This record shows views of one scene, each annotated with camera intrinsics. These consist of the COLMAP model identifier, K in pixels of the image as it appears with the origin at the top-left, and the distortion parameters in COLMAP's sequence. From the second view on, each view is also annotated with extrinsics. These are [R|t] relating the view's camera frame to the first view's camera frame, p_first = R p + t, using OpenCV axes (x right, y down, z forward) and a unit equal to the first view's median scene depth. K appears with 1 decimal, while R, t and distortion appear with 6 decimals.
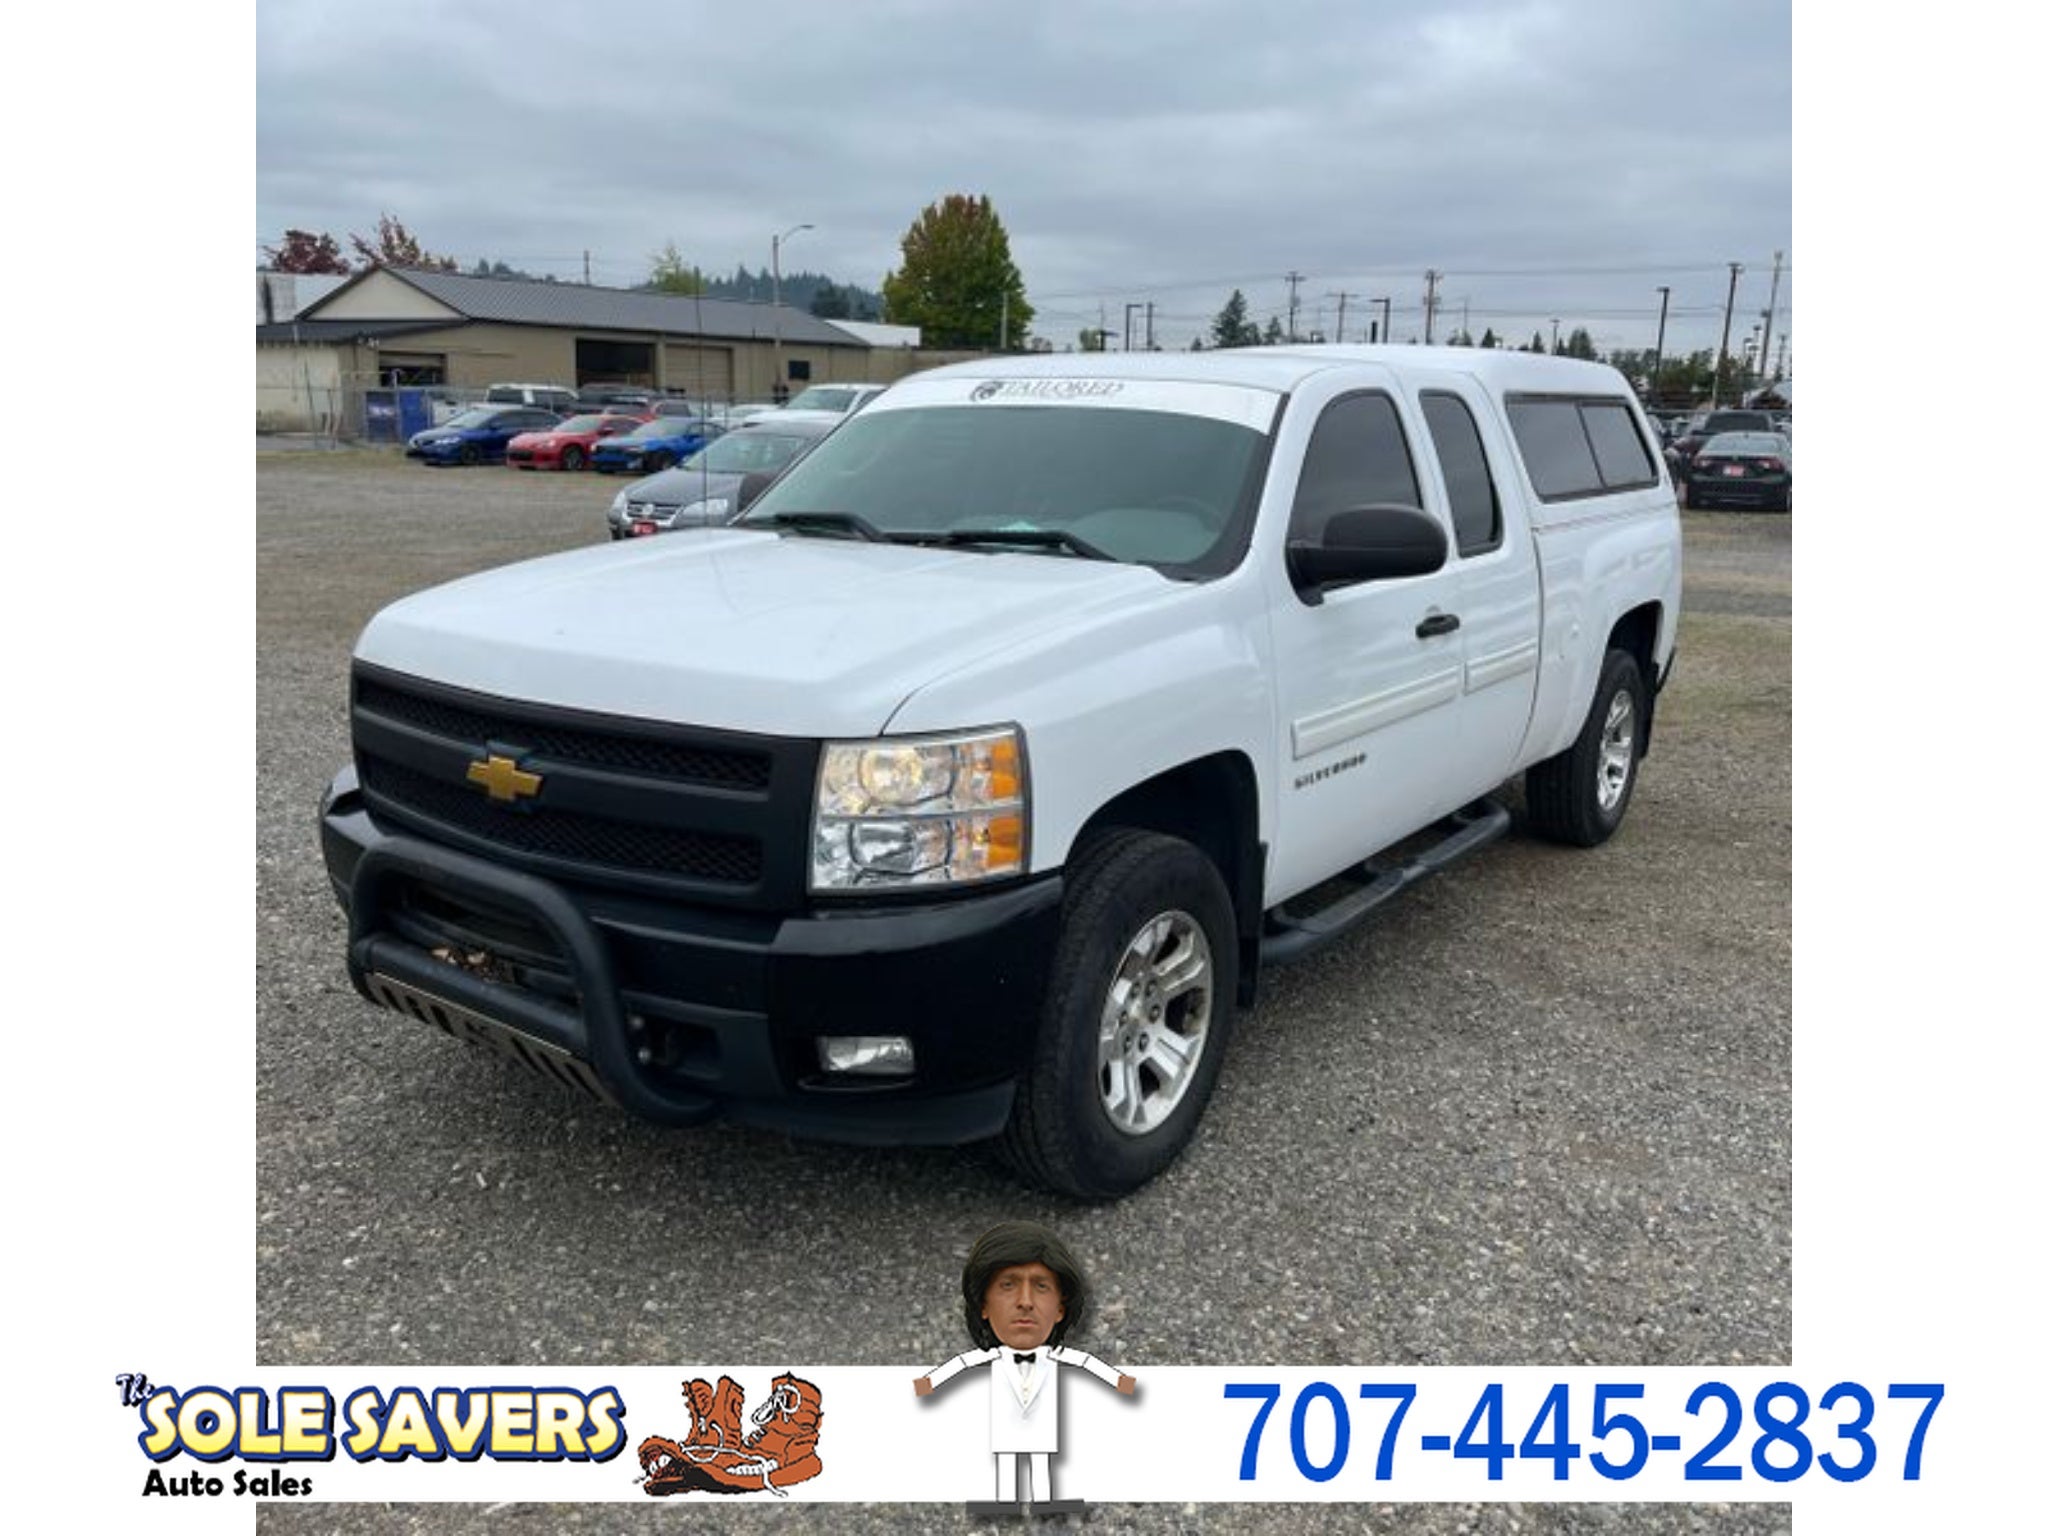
lens RADIAL K [[1550.4, 0, 1006.0], [0, 1550.4, 771.6], [0, 0, 1]] dist [0.035247, -0.000544]
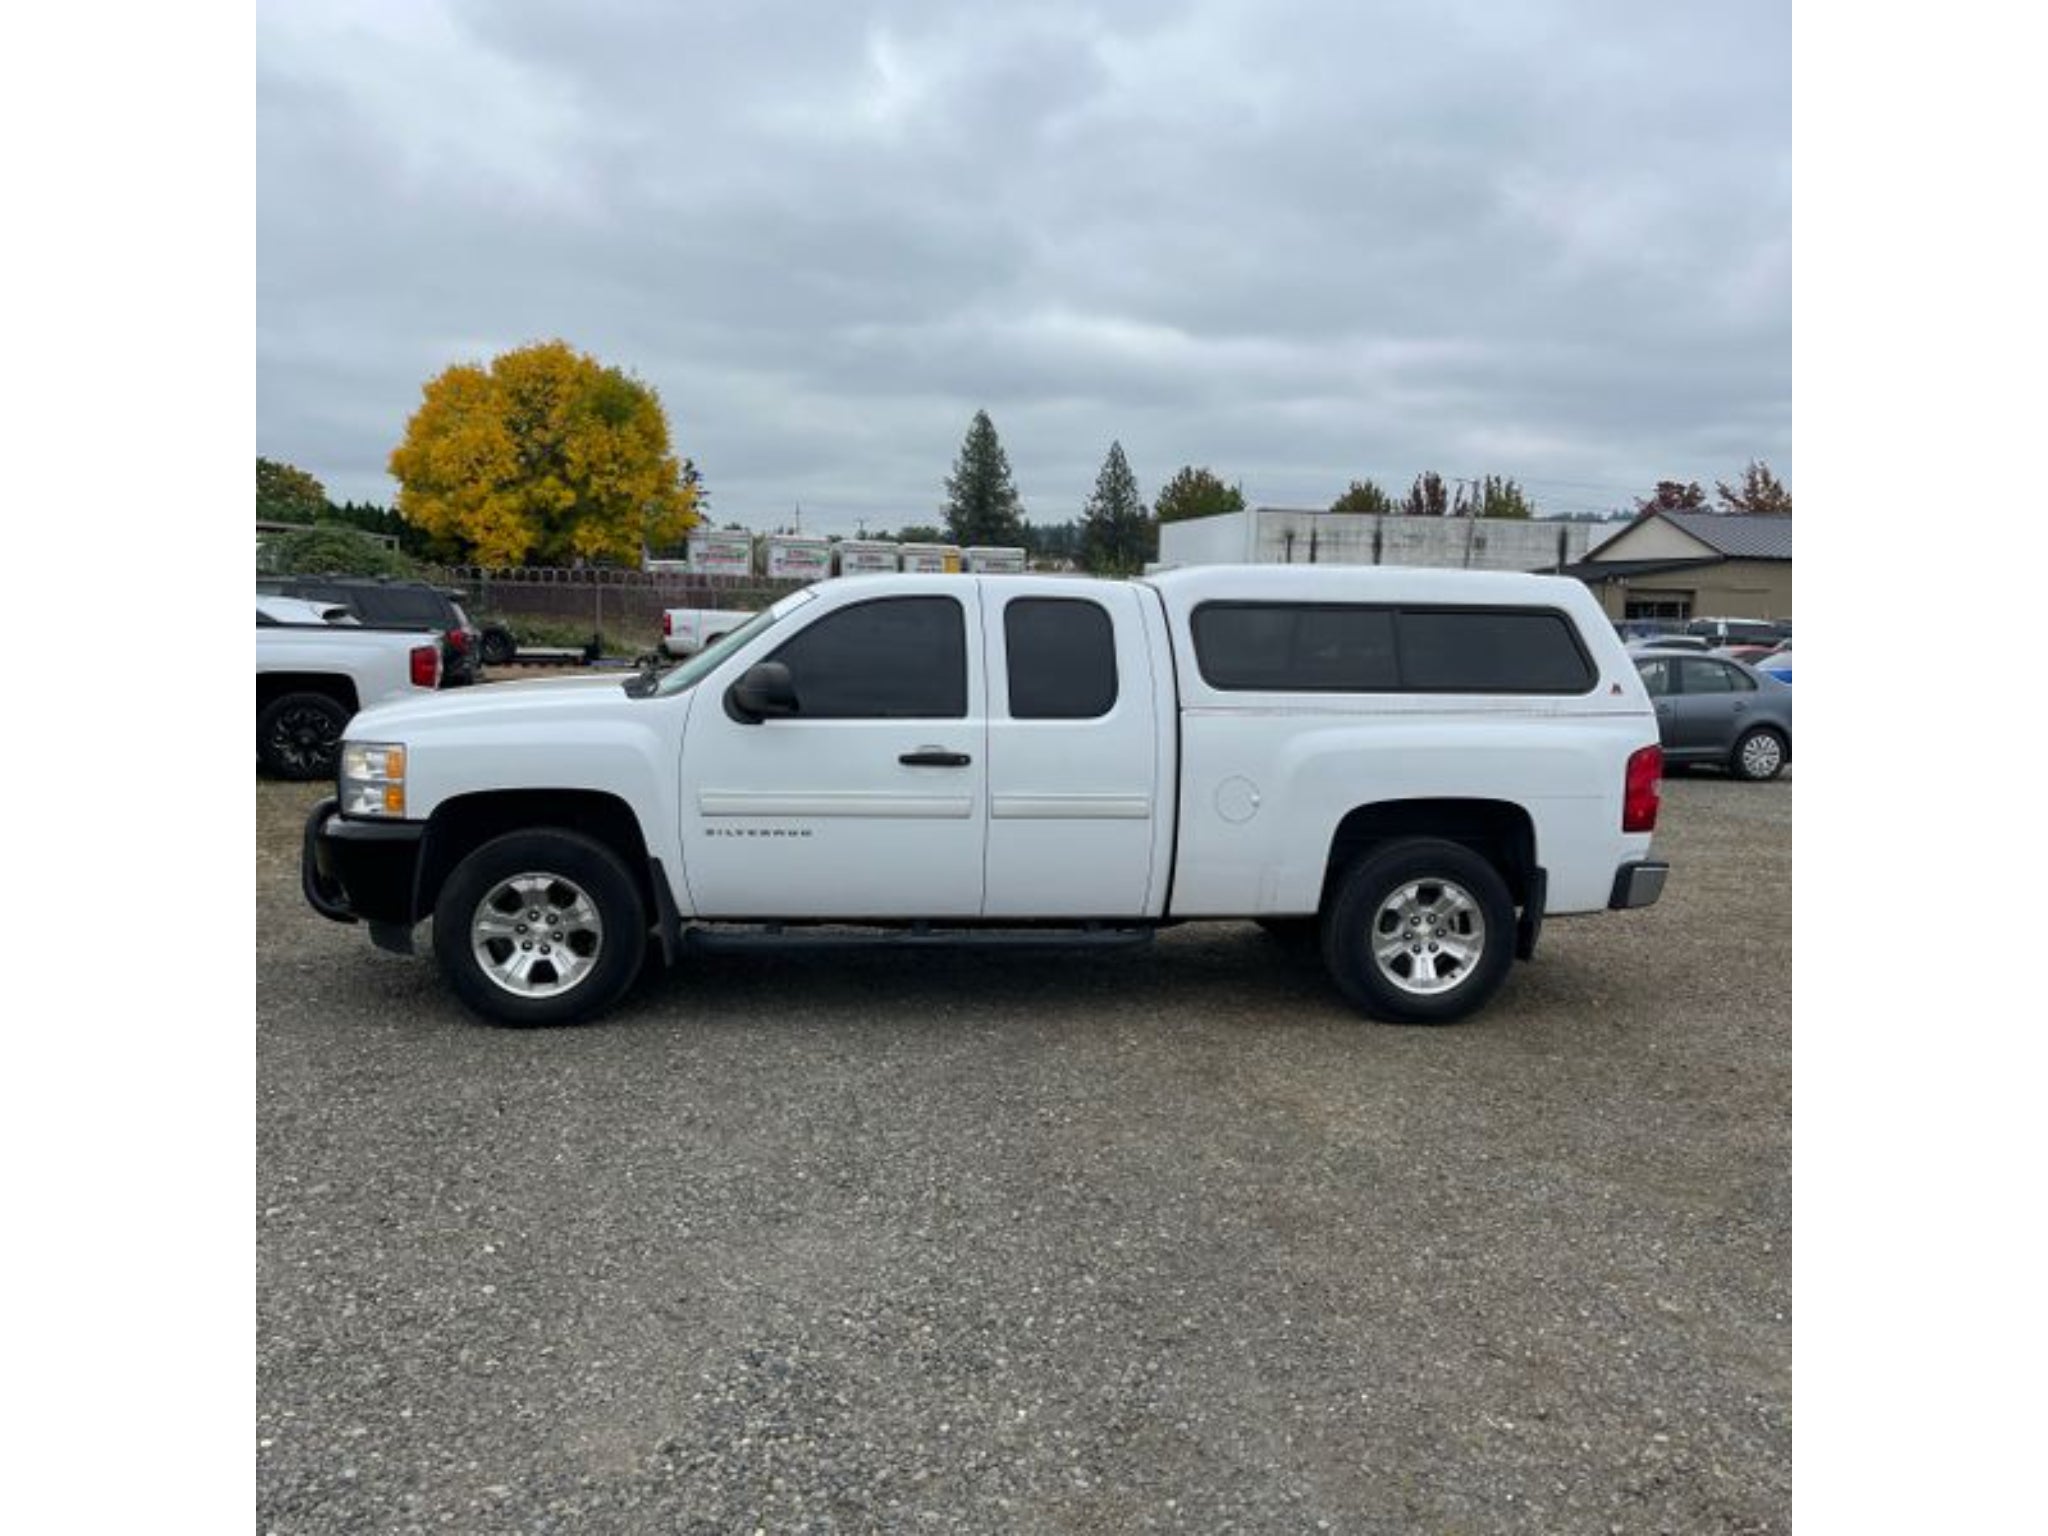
lens RADIAL K [[1546.5, 0, 1037.8], [0, 1546.5, 757.3], [0, 0, 1]] dist [0.037289, 0.001353]
pose [[0.680841, 0.071607, -0.728923, 0.109789], [-0.184056, 0.980001, -0.075643, -0.000651], [0.708928, 0.185663, 0.680404, 0.009504]]
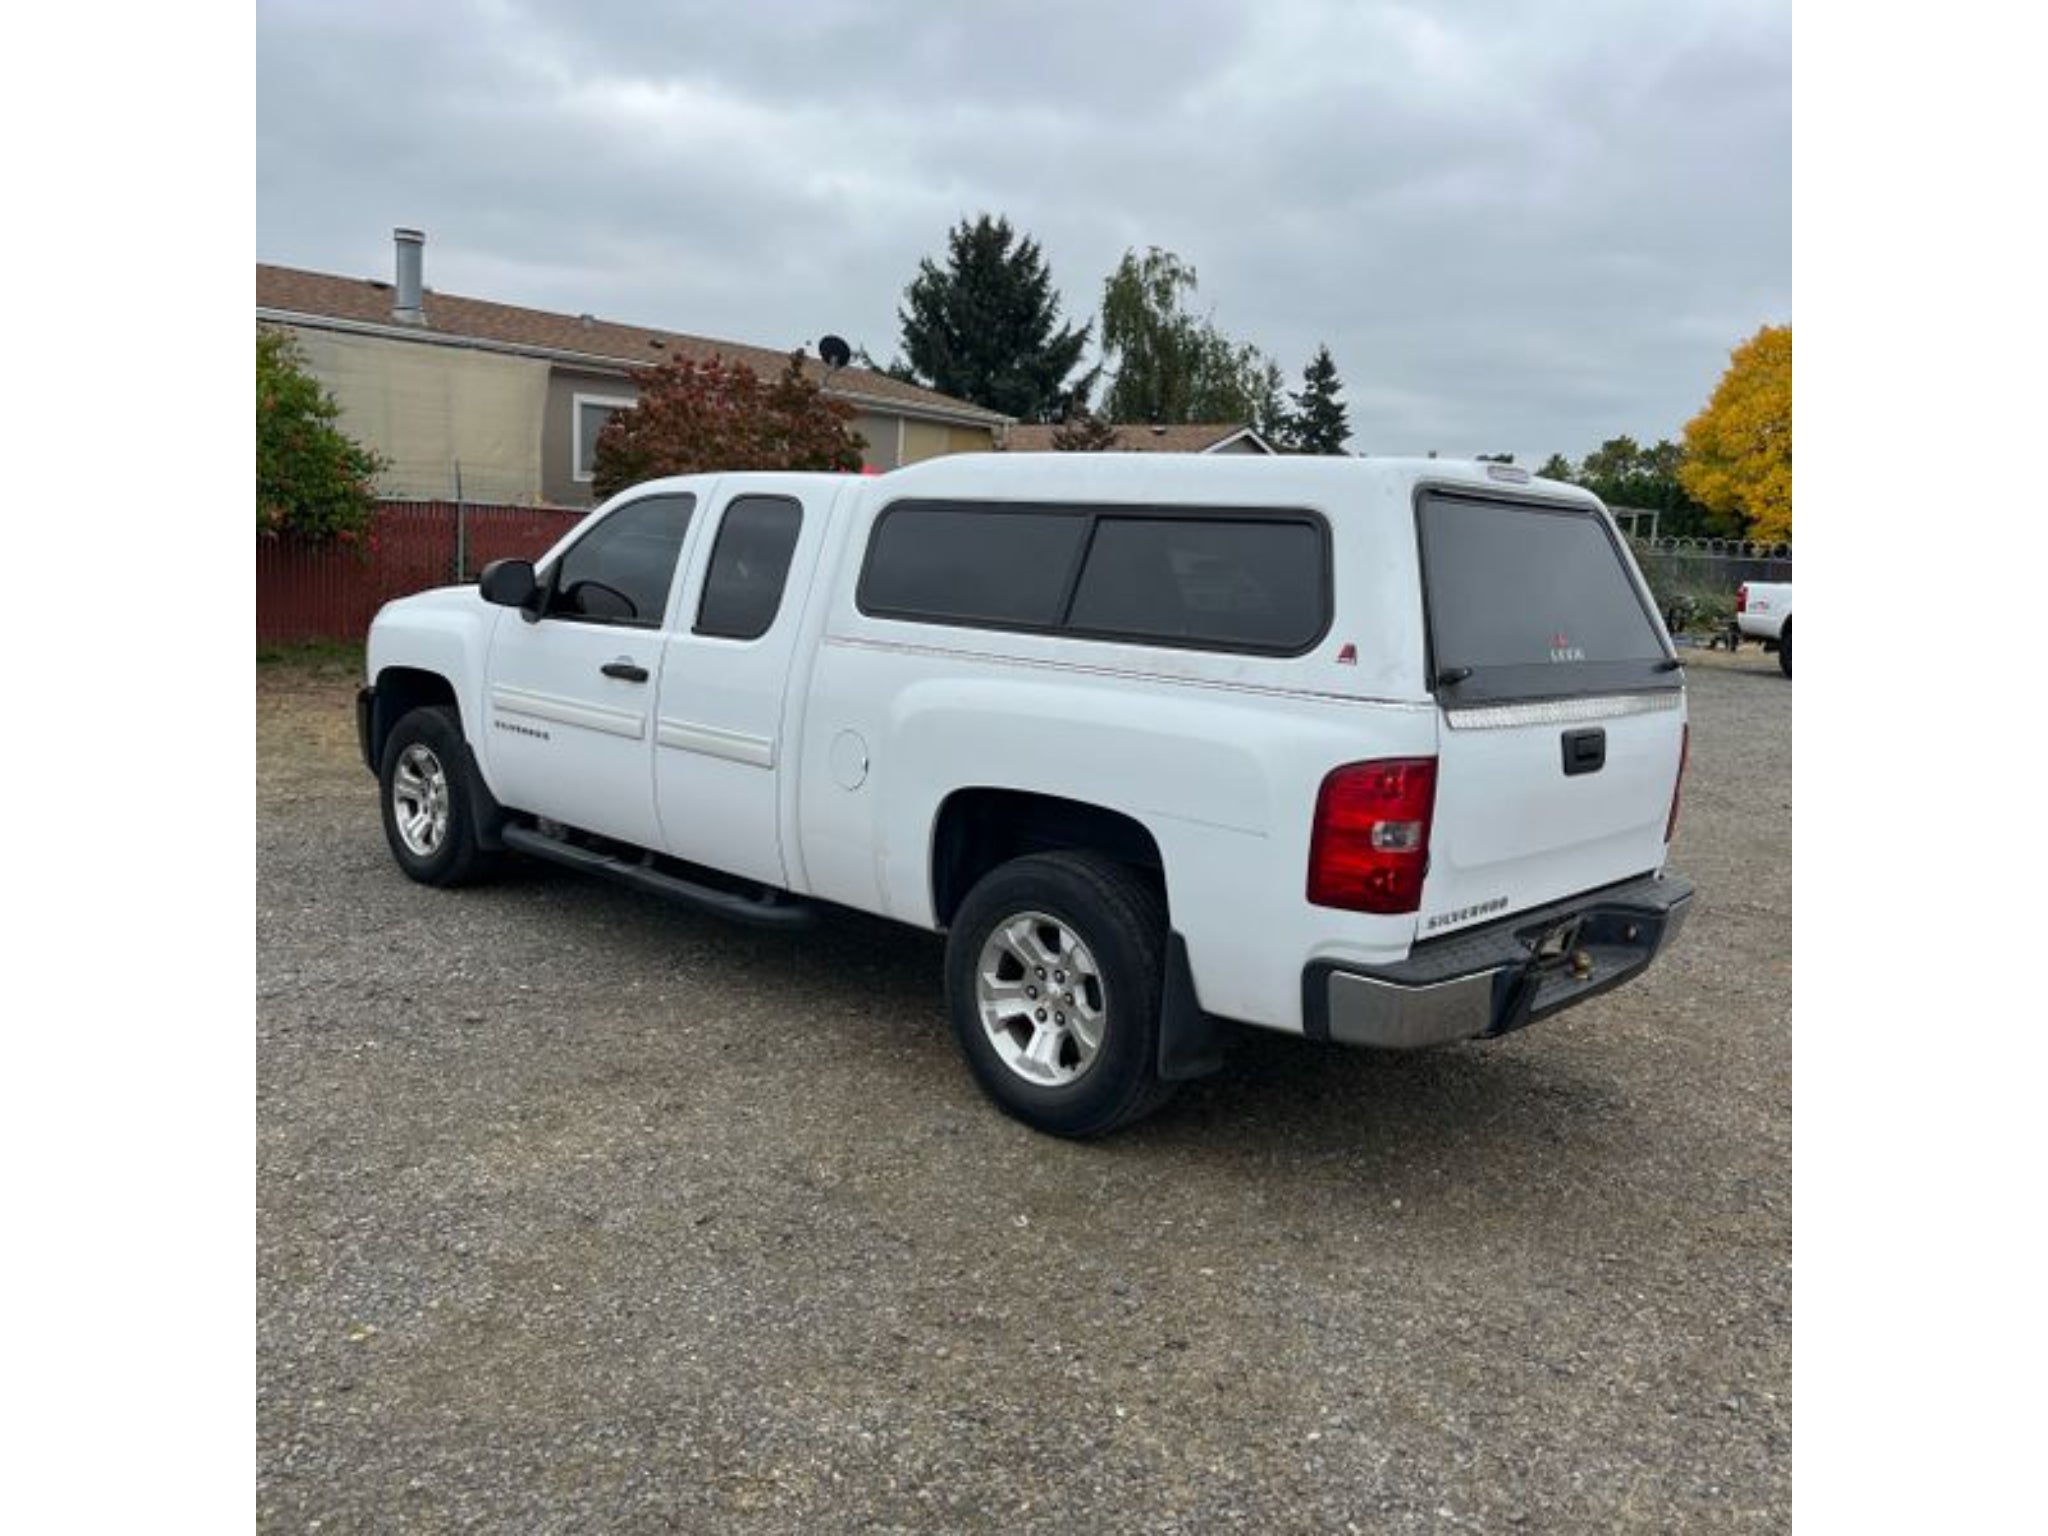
lens RADIAL K [[1550.4, 0, 1006.0], [0, 1550.4, 771.6], [0, 0, 1]] dist [0.035247, -0.000544]
pose [[-0.104560, 0.129274, -0.986081, 0.121865], [-0.283890, 0.946381, 0.154172, -0.024345], [0.953139, 0.296059, -0.062254, 0.112878]]
